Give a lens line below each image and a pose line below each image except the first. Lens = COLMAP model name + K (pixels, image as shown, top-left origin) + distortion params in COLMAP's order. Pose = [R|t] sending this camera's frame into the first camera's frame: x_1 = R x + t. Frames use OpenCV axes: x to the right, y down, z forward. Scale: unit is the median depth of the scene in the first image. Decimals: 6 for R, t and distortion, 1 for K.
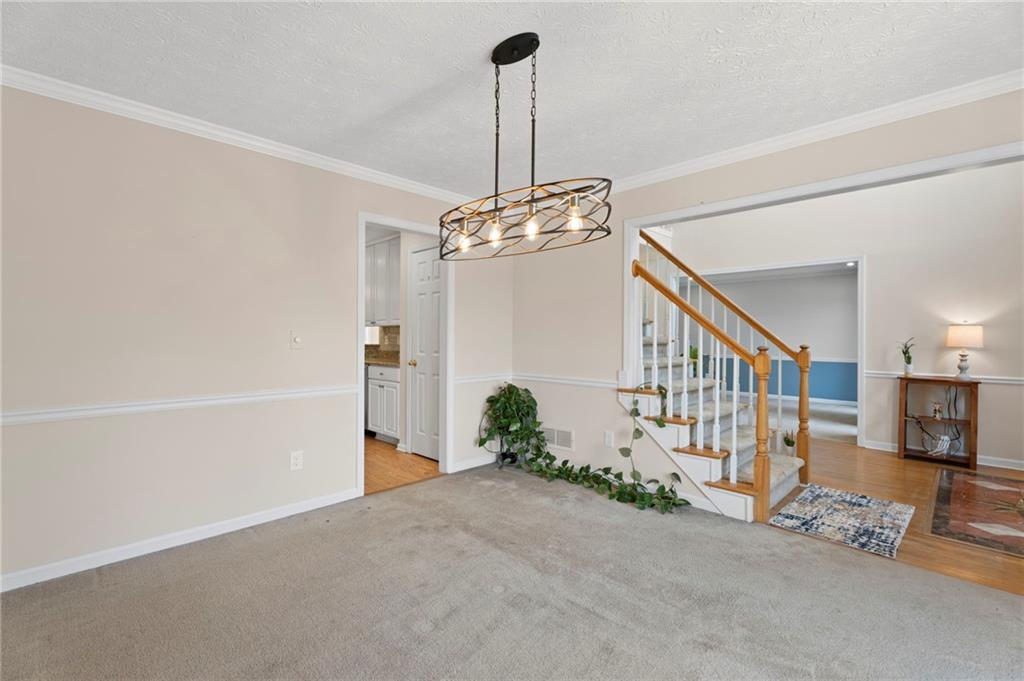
lens RADIAL K [[456.4, 0, 514.8], [0, 456.4, 338.9], [0, 0, 1]] dist [-0.000598, 0.001088]
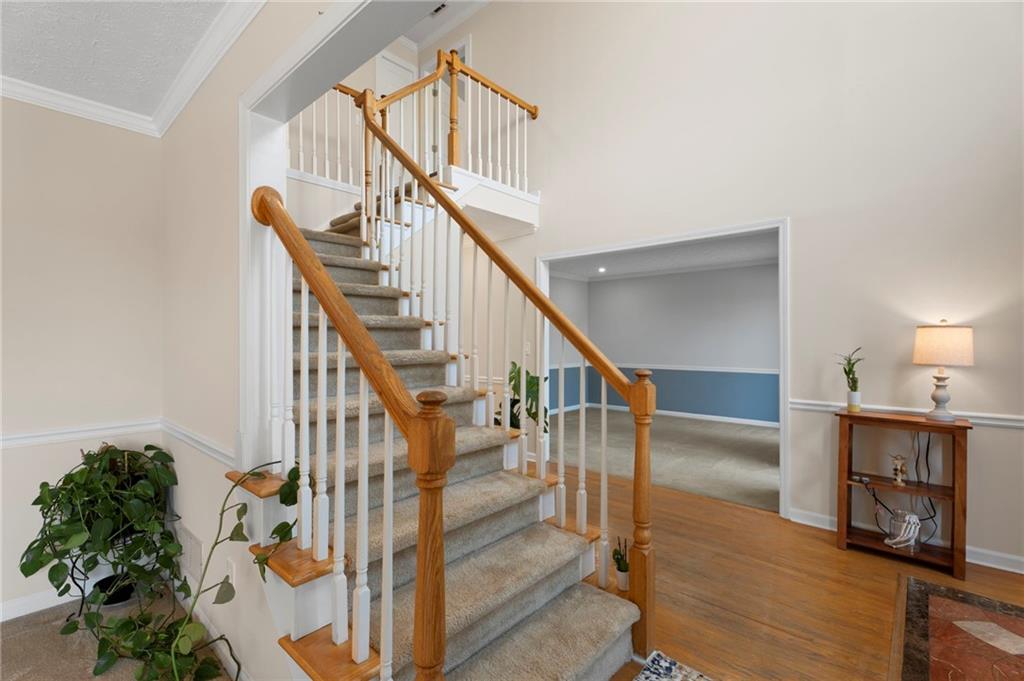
lens RADIAL K [[456.4, 0, 508.7], [0, 456.4, 339.3], [0, 0, 1]] dist [-0.000598, 0.001088]
pose [[0.998890, -0.006662, 0.046630, 0.387140], [0.006684, 0.999978, -0.000332, -0.017398], [-0.046627, 0.000643, 0.998912, 0.425951]]
